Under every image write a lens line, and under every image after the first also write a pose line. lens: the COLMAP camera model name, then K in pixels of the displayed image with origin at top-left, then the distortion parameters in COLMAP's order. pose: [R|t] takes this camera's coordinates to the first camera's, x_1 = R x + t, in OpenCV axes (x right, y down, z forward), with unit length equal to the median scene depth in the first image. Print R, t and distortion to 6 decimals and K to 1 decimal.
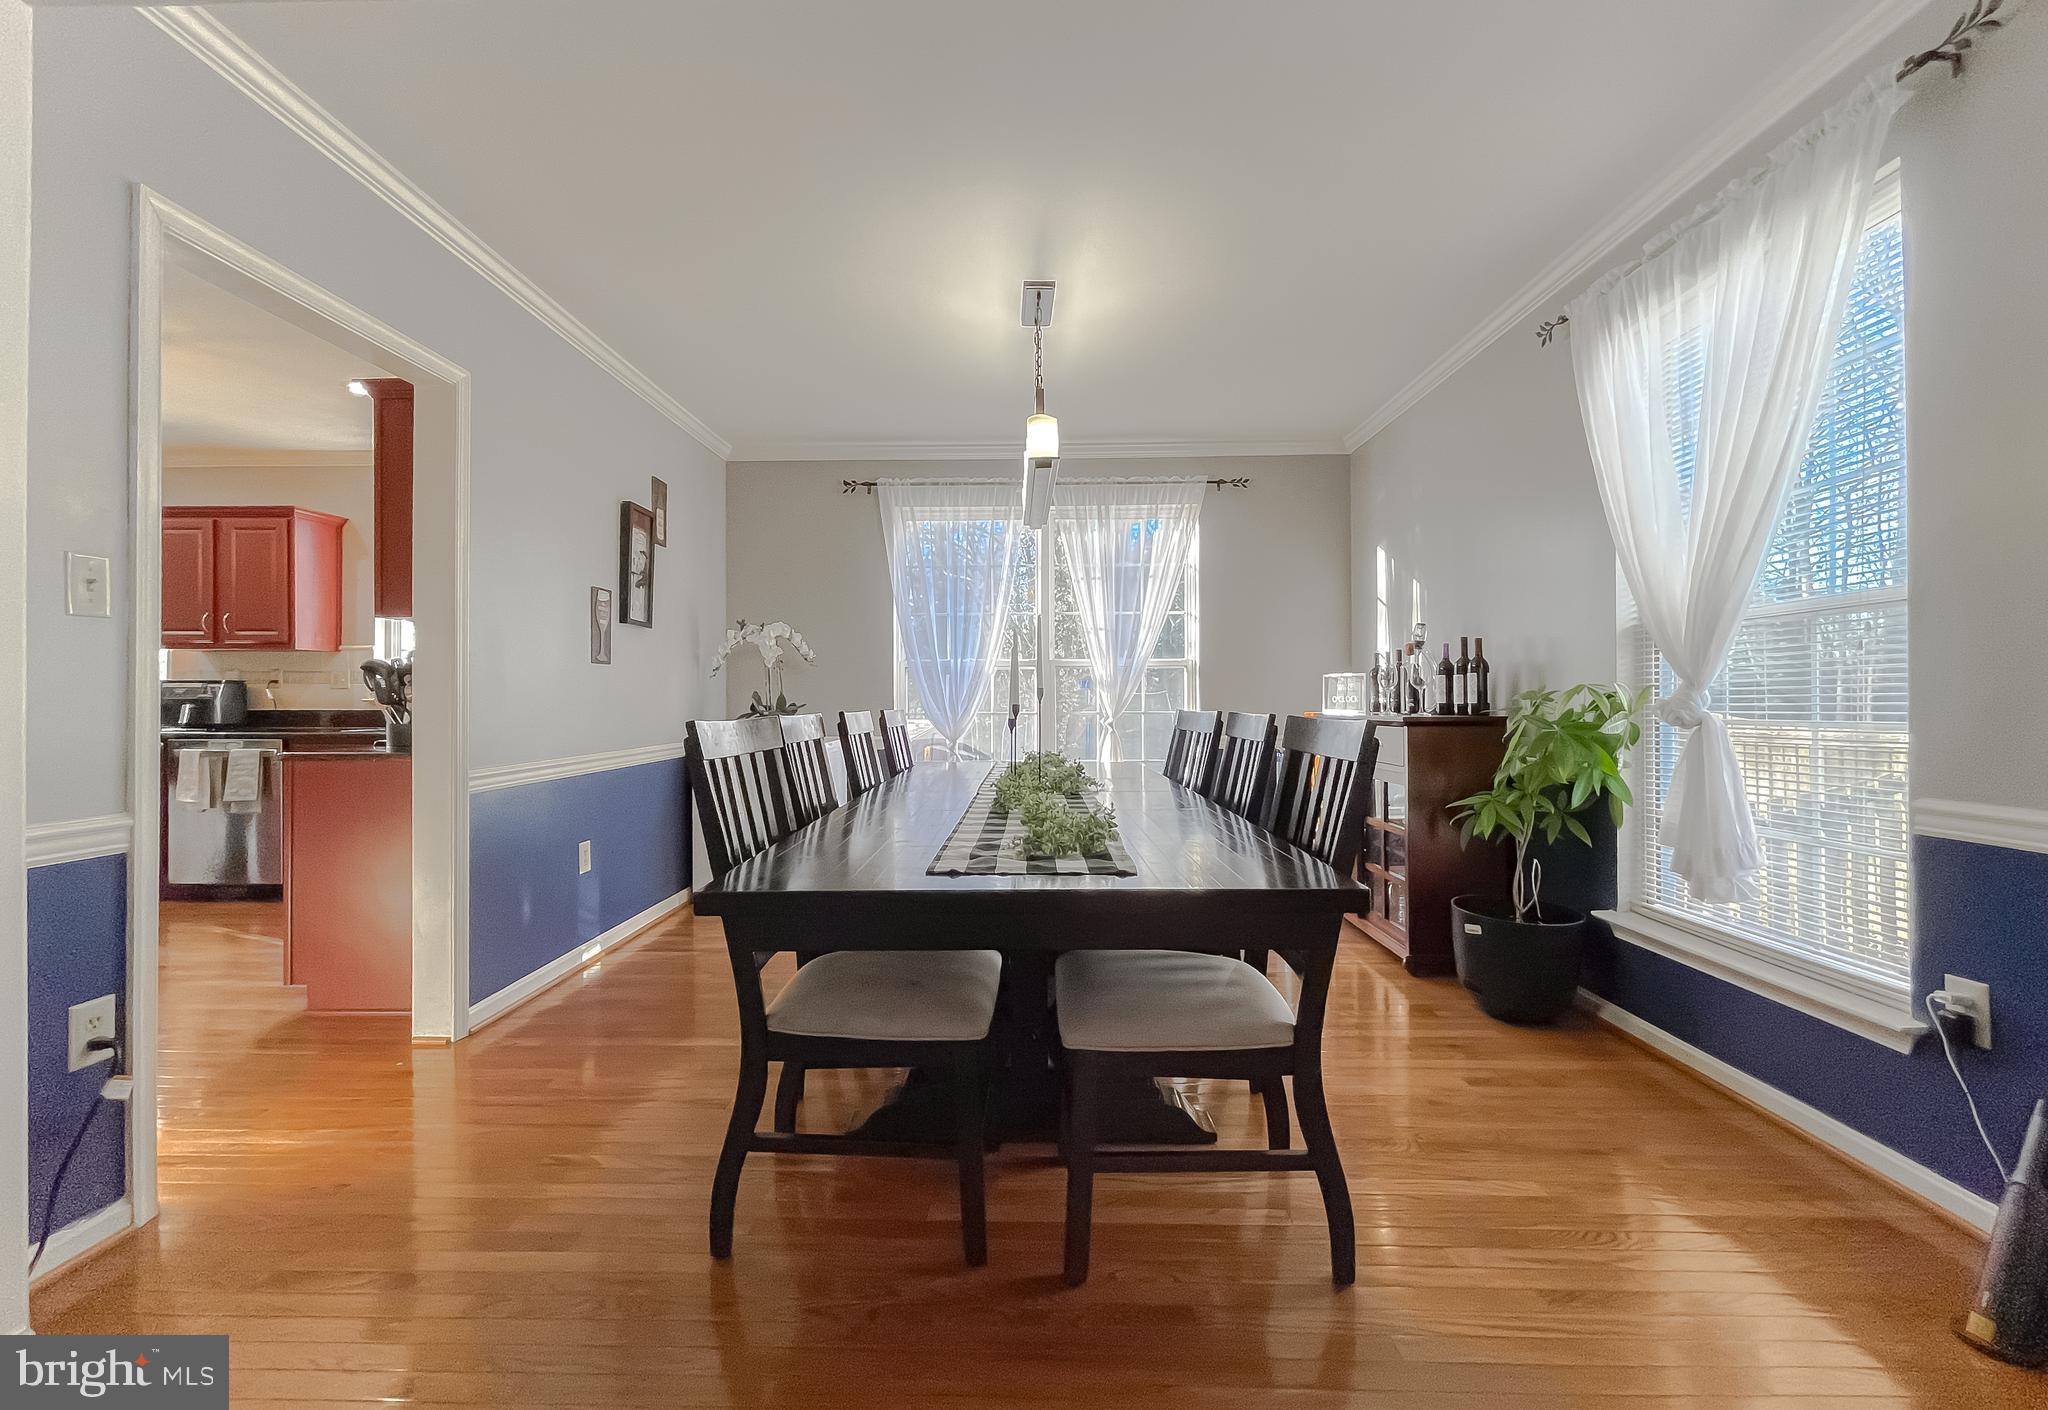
lens RADIAL K [[832.0, 0, 1015.2], [0, 832.0, 698.5], [0, 0, 1]] dist [-0.003607, 0.000895]
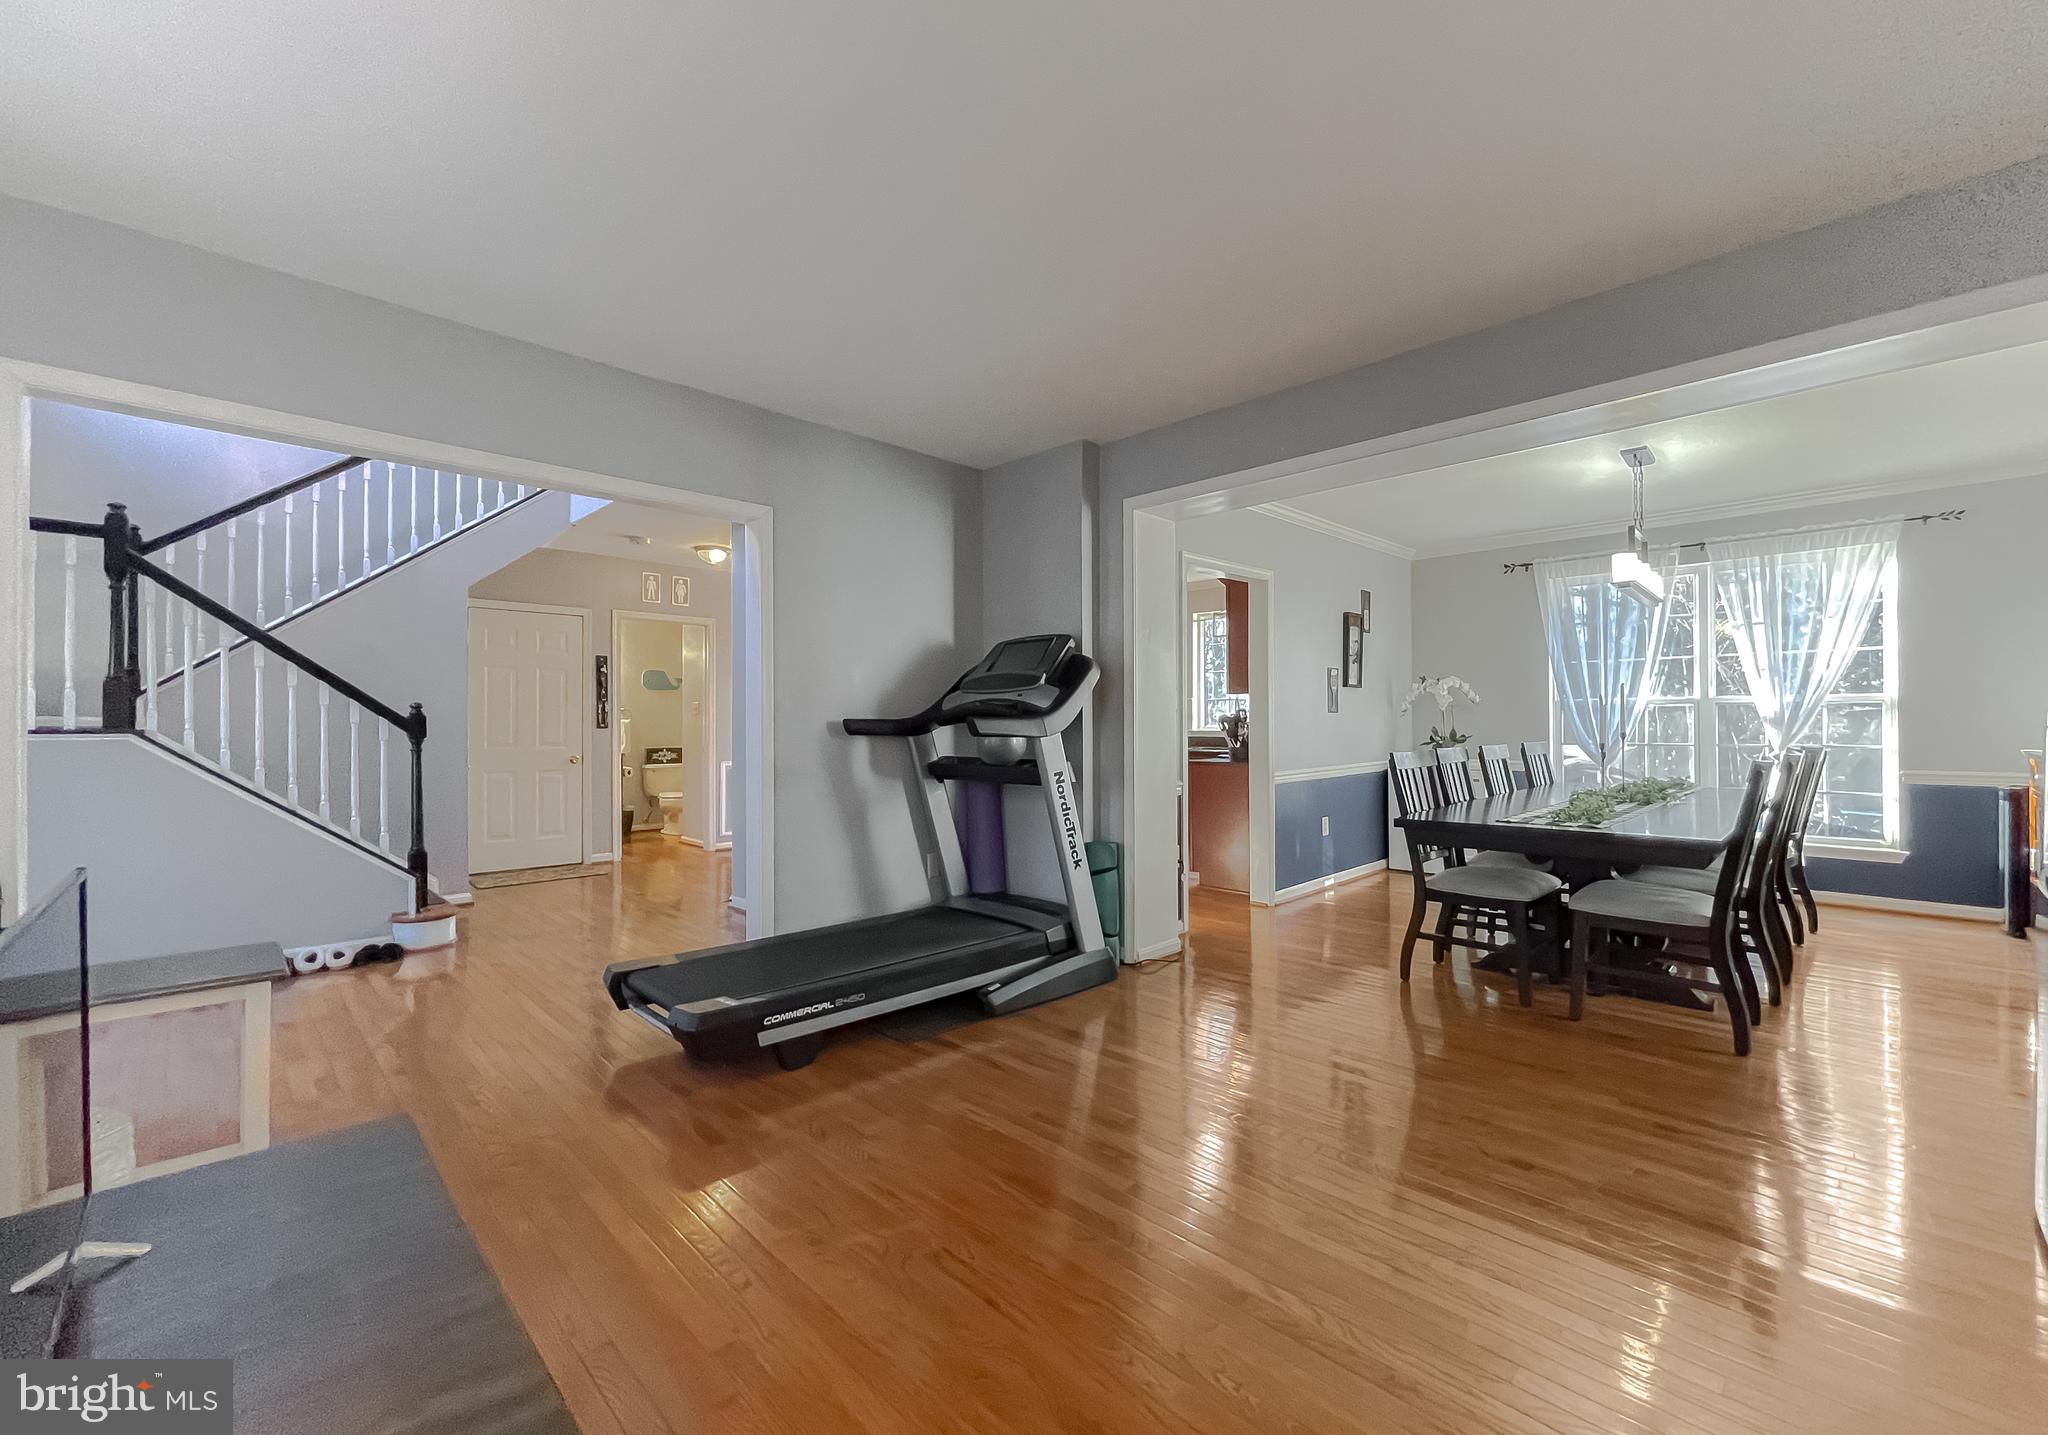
lens RADIAL K [[832.0, 0, 1021.4], [0, 832.0, 721.5], [0, 0, 1]] dist [-0.003607, 0.000895]
pose [[0.710727, -0.002558, -0.703463, 0.238483], [0.006924, 0.999970, 0.003360, -0.034746], [0.703433, -0.007259, 0.710724, -0.644048]]
